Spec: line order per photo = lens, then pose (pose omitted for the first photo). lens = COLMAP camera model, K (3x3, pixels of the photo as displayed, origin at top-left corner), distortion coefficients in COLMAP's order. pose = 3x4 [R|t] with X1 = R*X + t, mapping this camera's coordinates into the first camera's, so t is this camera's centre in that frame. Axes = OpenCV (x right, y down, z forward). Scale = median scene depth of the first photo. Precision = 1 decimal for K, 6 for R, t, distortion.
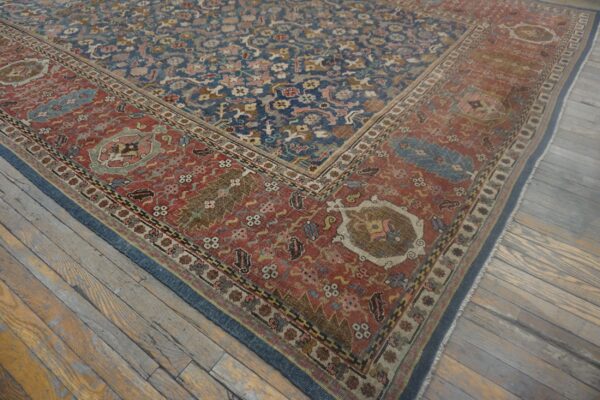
lens RADIAL K [[401.4, 0, 300.0], [0, 401.4, 200.0], [0, 0, 1]] dist [-0.035836, 0.031400]
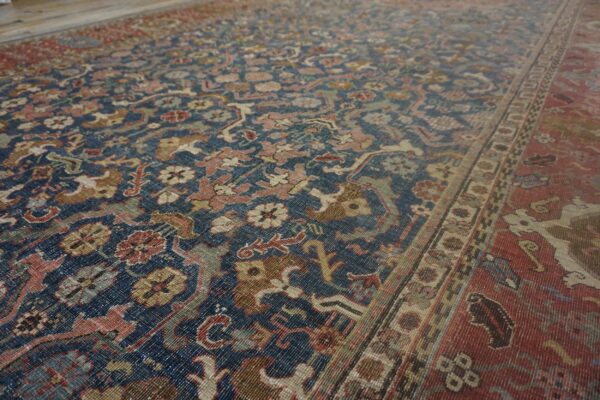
lens RADIAL K [[401.4, 0, 300.0], [0, 401.4, 200.0], [0, 0, 1]] dist [-0.035836, 0.031400]
pose [[0.044783, 0.583332, -0.810998, 2.034811], [-0.705372, 0.593334, 0.387821, -3.019136], [0.707421, 0.554688, 0.438037, 4.353657]]
